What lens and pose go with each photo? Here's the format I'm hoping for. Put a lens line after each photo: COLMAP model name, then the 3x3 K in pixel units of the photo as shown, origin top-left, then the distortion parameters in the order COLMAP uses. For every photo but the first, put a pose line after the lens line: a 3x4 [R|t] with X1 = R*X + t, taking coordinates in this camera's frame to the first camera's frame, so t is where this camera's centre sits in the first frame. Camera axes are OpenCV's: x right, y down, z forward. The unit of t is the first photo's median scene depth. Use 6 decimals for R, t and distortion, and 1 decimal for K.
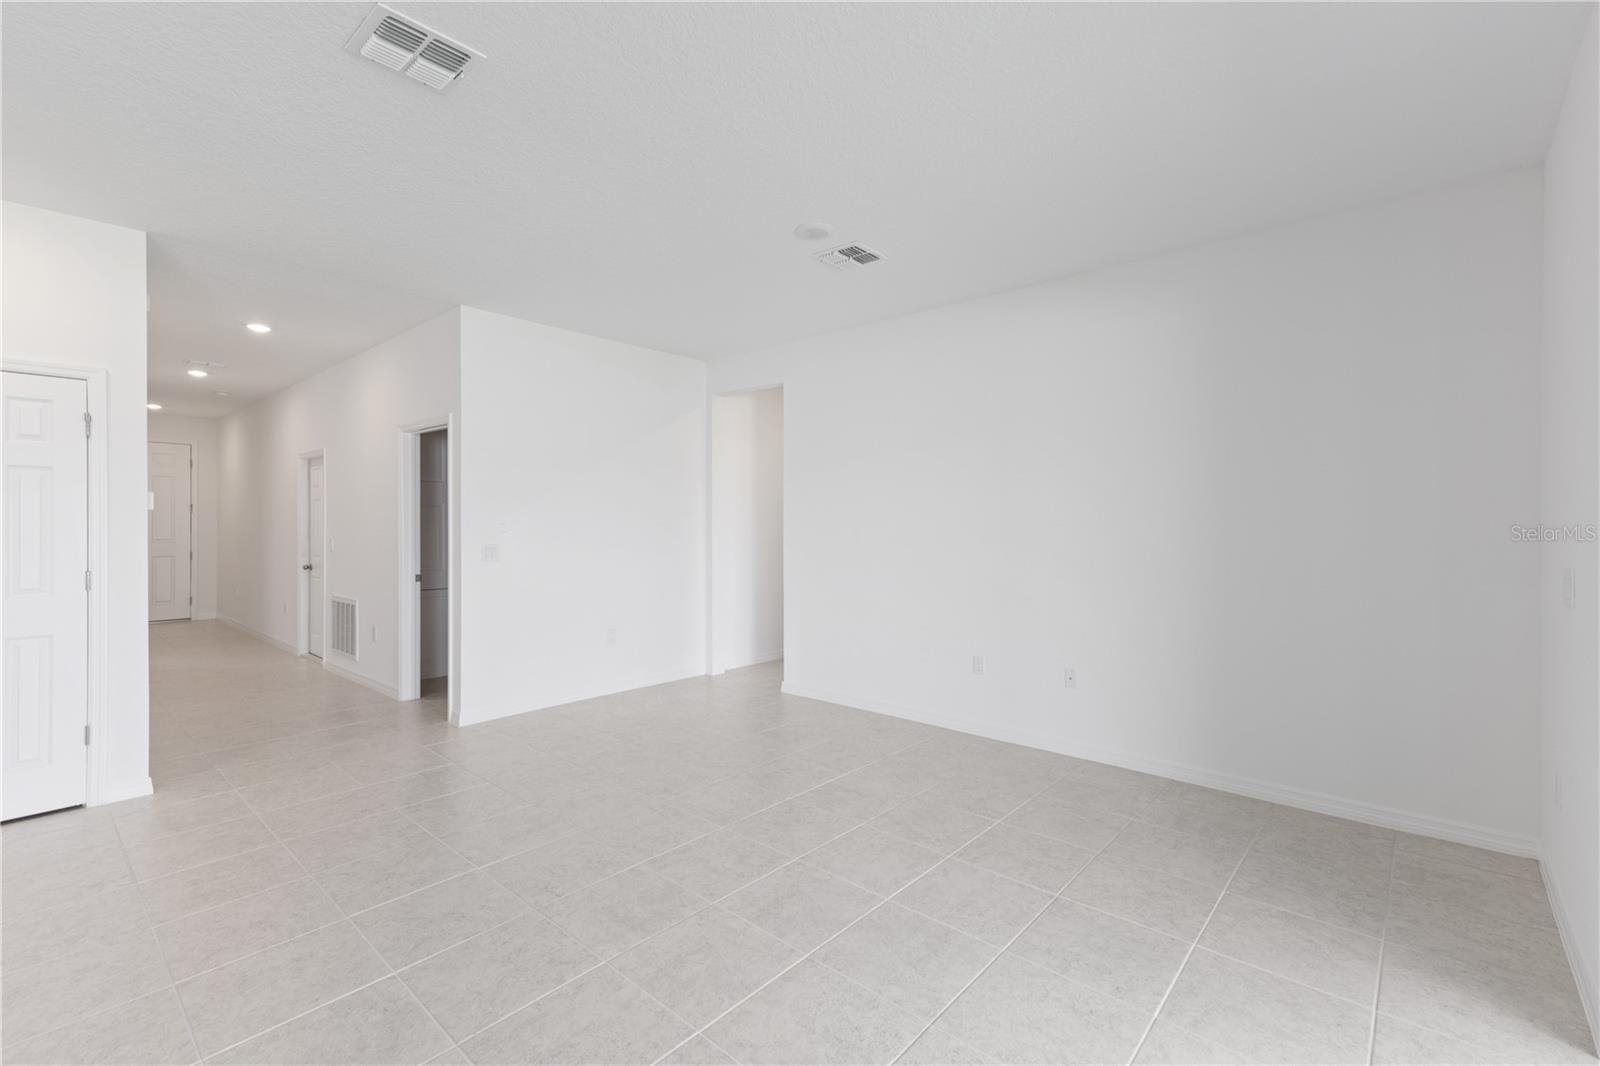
lens RADIAL K [[689.4, 0, 818.3], [0, 689.4, 514.0], [0, 0, 1]] dist [0.003487, 0.000107]
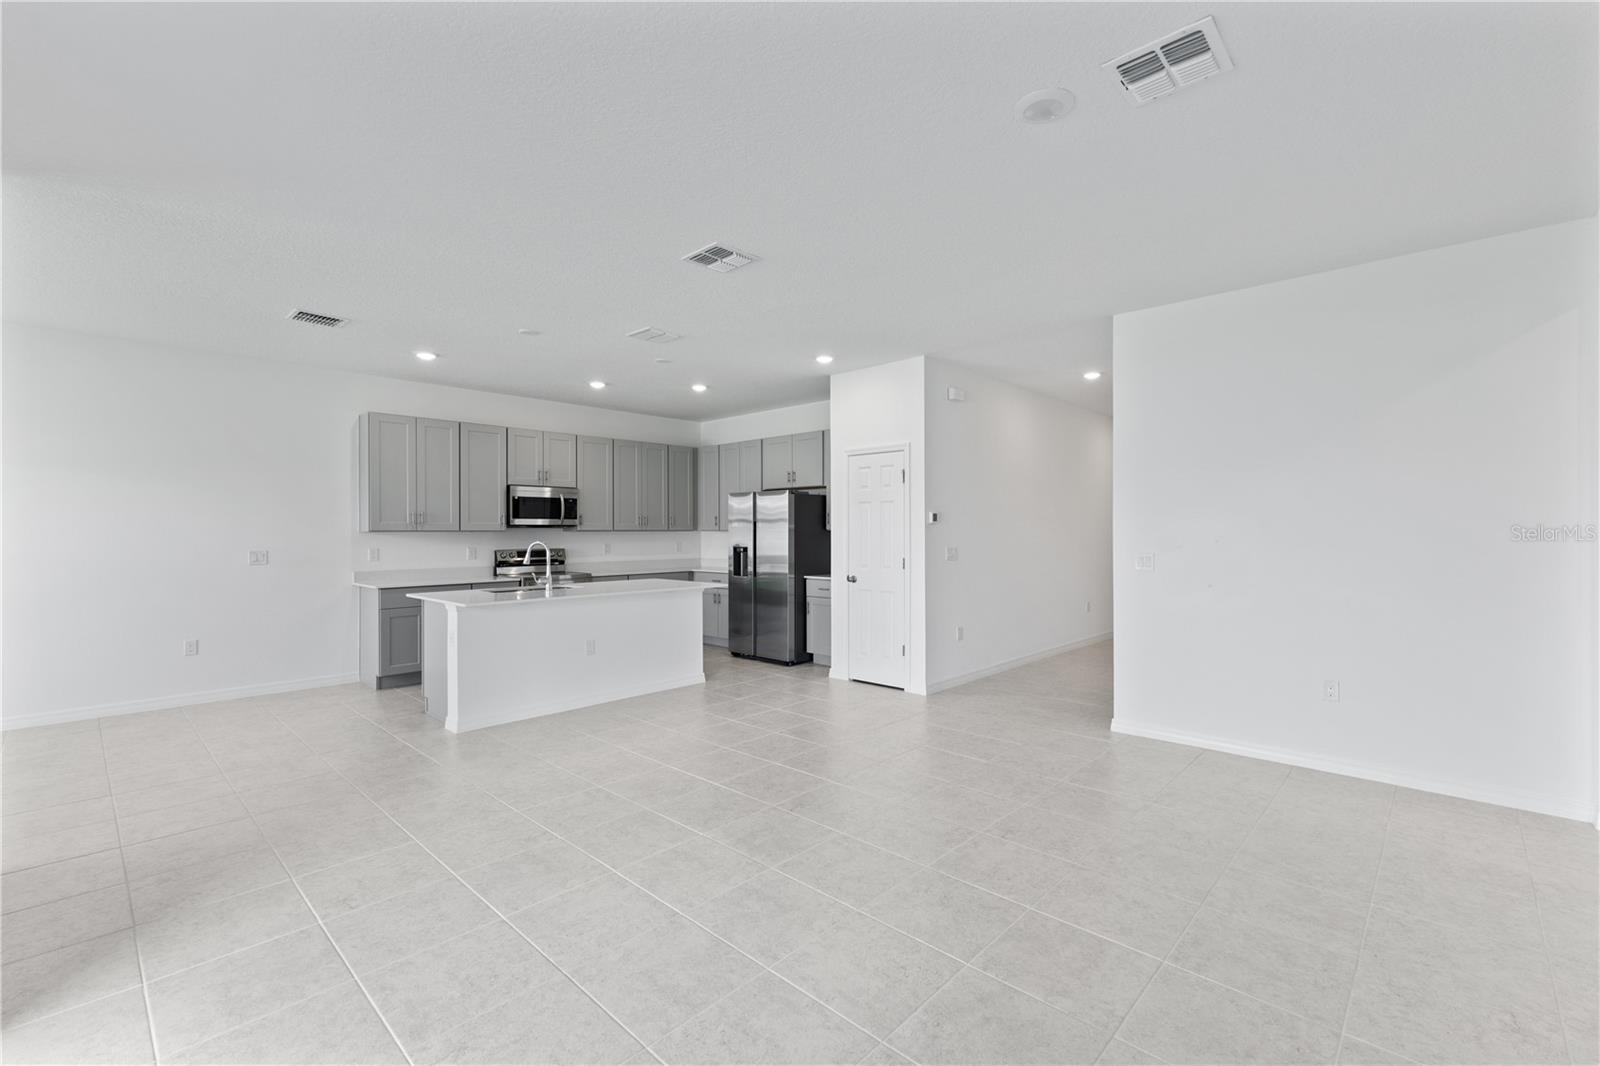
lens RADIAL K [[689.4, 0, 803.3], [0, 689.4, 540.3], [0, 0, 1]] dist [0.003487, 0.000107]
pose [[-0.041834, 0.014965, -0.999013, 0.851571], [0.014193, 0.999796, 0.014383, 0.007327], [0.999024, -0.013578, -0.042037, 0.968234]]
